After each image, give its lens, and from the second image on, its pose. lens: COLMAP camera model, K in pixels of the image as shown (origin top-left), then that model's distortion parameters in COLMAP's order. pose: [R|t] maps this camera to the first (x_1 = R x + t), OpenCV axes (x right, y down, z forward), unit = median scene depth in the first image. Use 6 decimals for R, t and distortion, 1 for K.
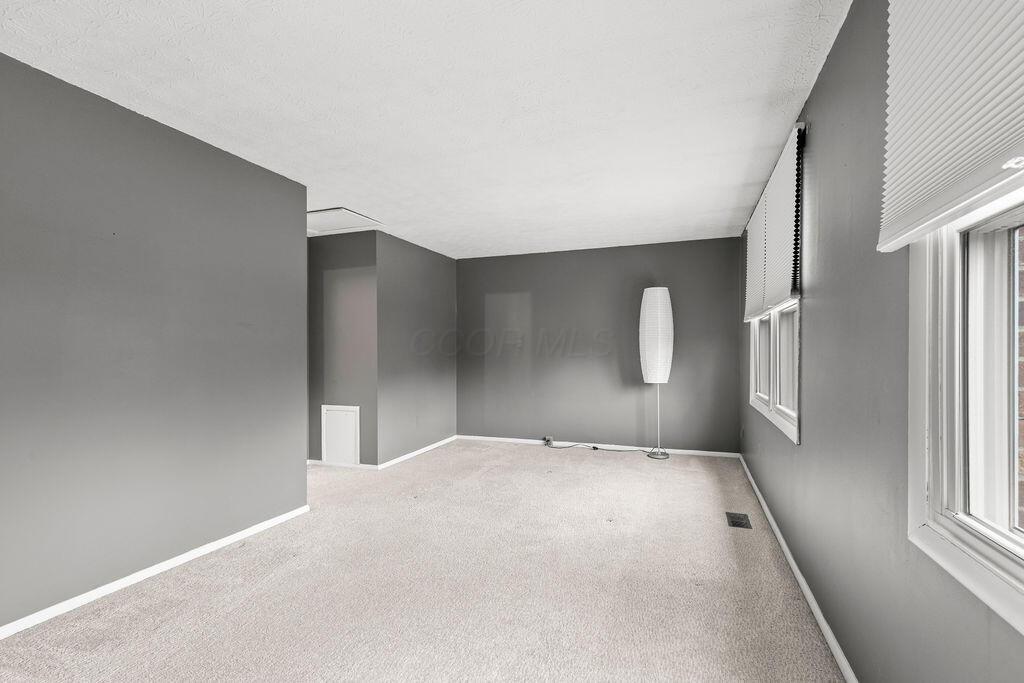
lens RADIAL K [[470.7, 0, 510.4], [0, 470.7, 353.6], [0, 0, 1]] dist [0.000319, 0.000037]
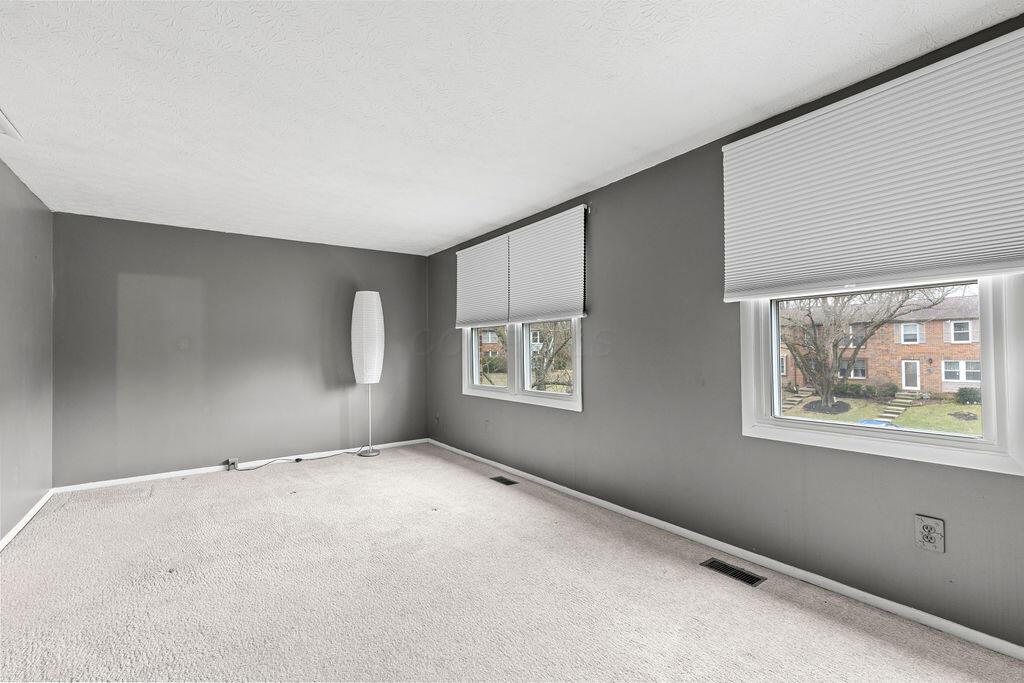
lens RADIAL K [[468.3, 0, 519.0], [0, 468.3, 346.5], [0, 0, 1]] dist [0.012182, 0.000007]
pose [[0.550509, 0.004441, 0.834817, -0.367763], [0.011813, 0.999844, -0.013109, -0.001030], [-0.834746, 0.017079, 0.550371, 0.154102]]
